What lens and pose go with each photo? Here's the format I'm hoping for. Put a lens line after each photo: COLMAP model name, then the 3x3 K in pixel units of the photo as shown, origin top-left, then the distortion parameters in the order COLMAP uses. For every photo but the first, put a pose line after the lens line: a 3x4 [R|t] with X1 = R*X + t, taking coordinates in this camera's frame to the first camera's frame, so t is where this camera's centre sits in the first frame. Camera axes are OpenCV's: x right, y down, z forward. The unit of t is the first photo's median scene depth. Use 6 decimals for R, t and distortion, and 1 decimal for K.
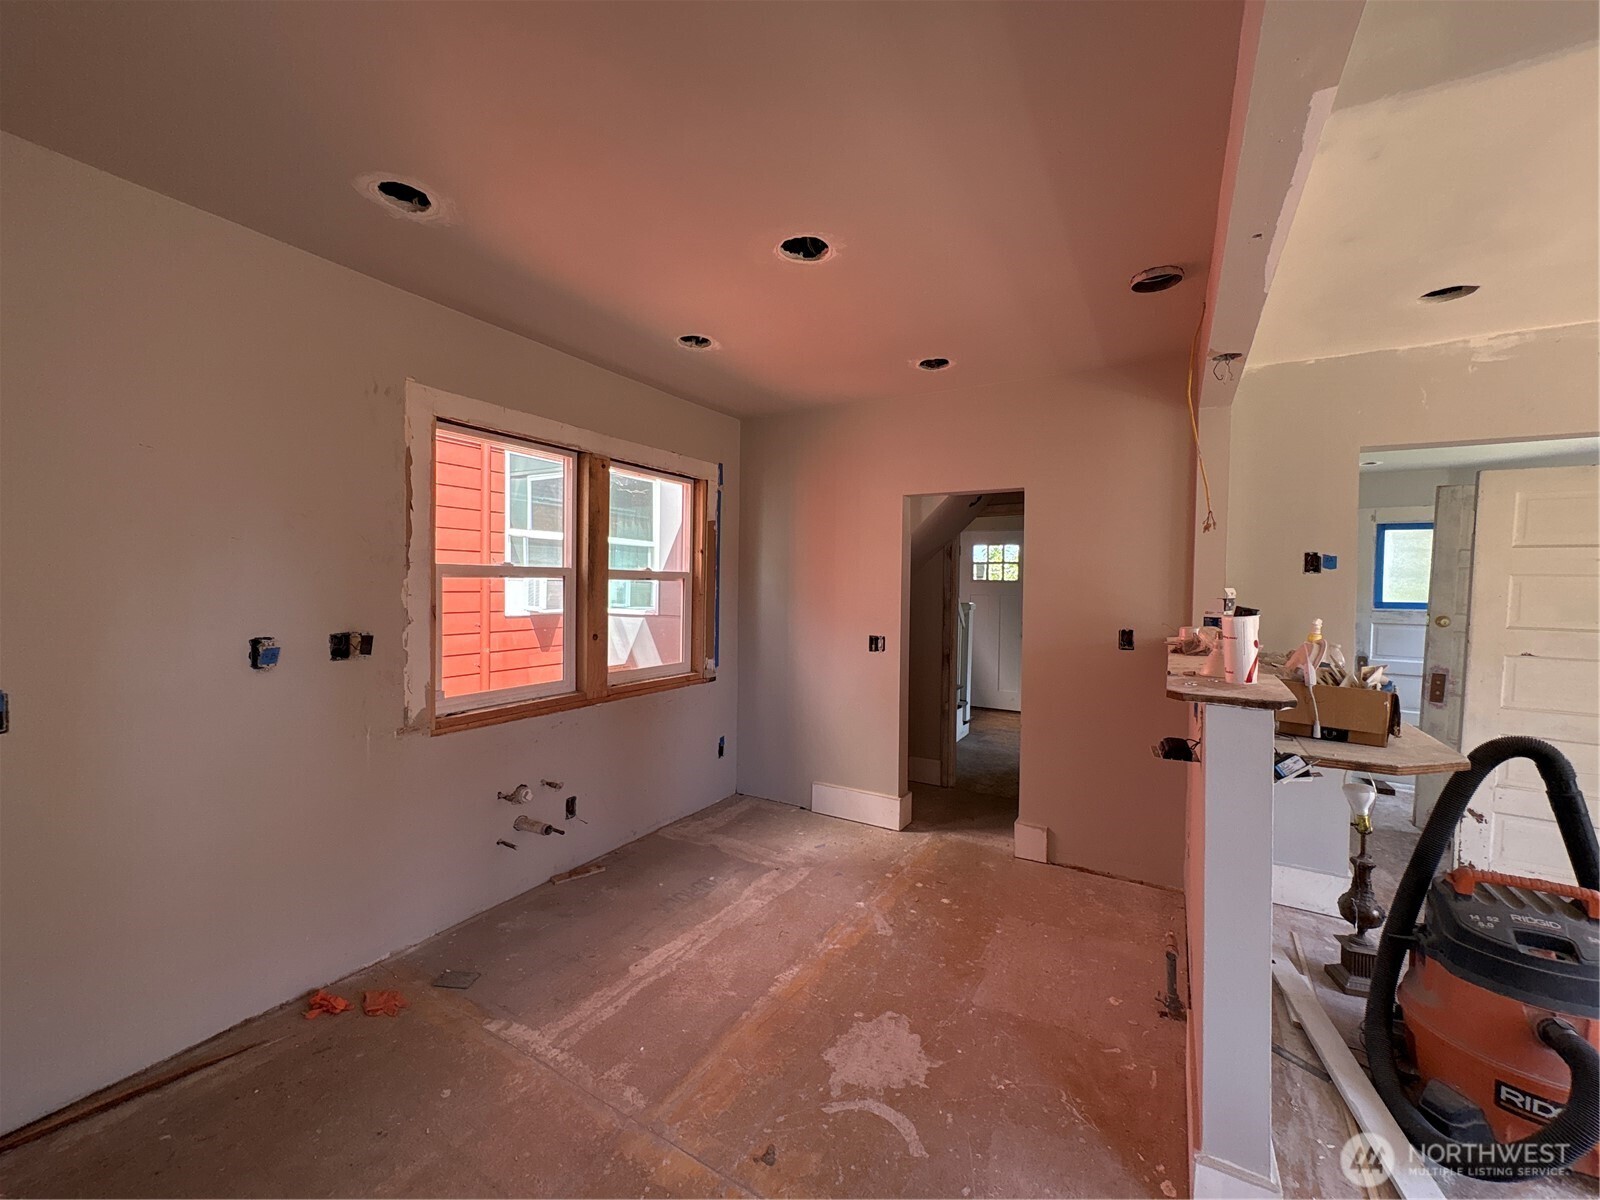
lens RADIAL K [[636.9, 0, 802.5], [0, 636.9, 599.2], [0, 0, 1]] dist [0.001967, 0.000678]
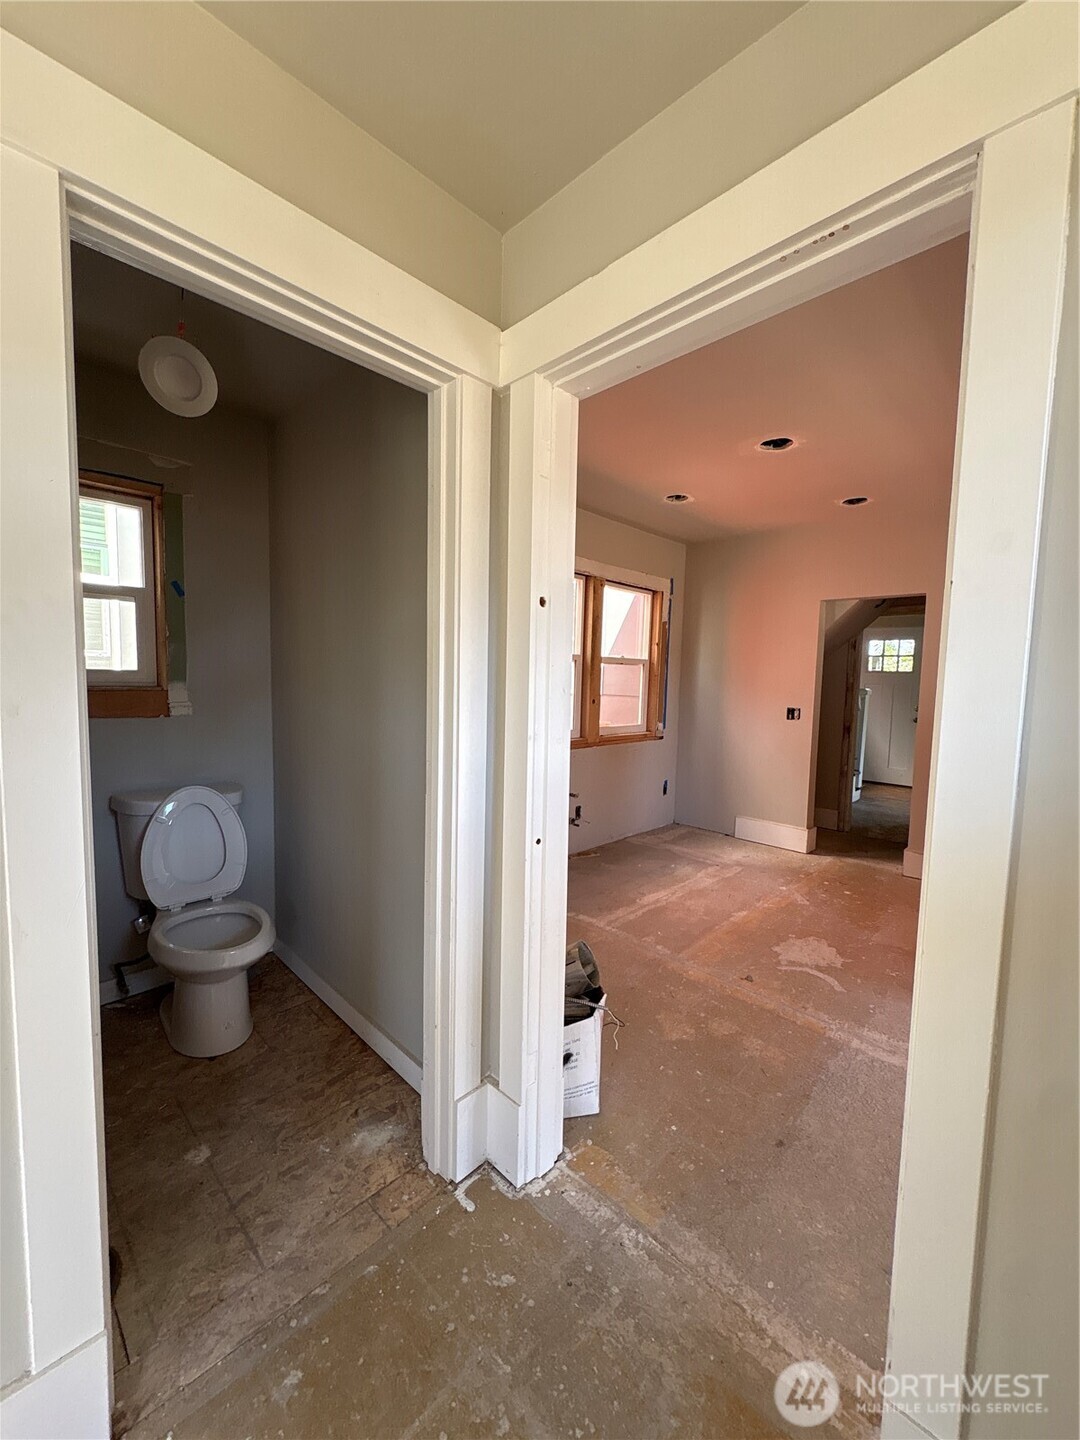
lens RADIAL K [[573.3, 0, 542.2], [0, 573.3, 721.2], [0, 0, 1]] dist [0.001967, 0.000678]
pose [[0.971424, 0.030448, -0.235389, -0.131923], [-0.018377, 0.998409, 0.053304, 0.037690], [0.236638, -0.047456, 0.970438, -0.339897]]
